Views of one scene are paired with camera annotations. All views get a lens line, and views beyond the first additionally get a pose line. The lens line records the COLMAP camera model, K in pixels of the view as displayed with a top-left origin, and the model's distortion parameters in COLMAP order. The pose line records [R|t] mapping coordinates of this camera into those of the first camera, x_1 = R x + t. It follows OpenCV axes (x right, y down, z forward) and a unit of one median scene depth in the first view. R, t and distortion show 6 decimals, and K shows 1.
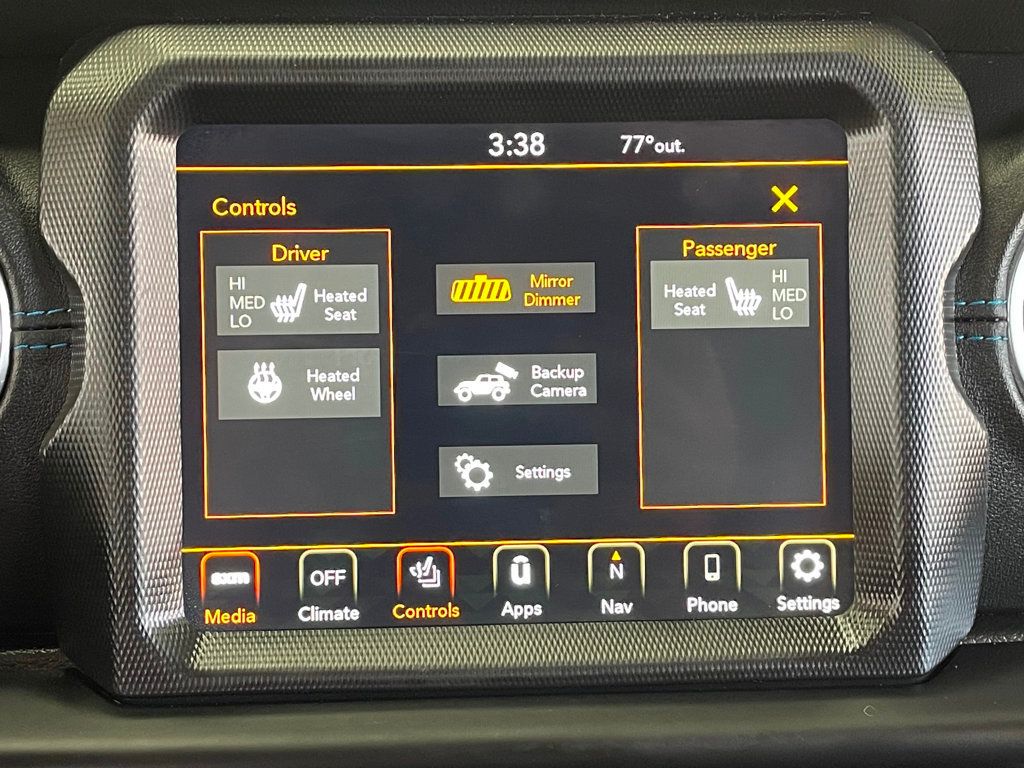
lens RADIAL K [[1602.4, 0, 514.5], [0, 1602.4, 384.2], [0, 0, 1]] dist [0.068943, 0.000000]
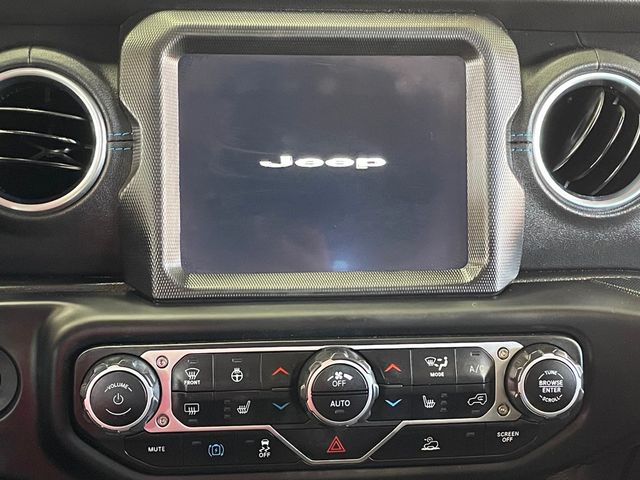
lens RADIAL K [[1001.5, 0, 318.7], [0, 1001.5, 239.6], [0, 0, 1]] dist [0.068943, 0.000000]
pose [[0.997641, 0.002450, 0.068603, -0.107347], [-0.001956, 0.999972, -0.007266, 0.114966], [-0.068619, 0.007115, 0.997618, -0.446749]]
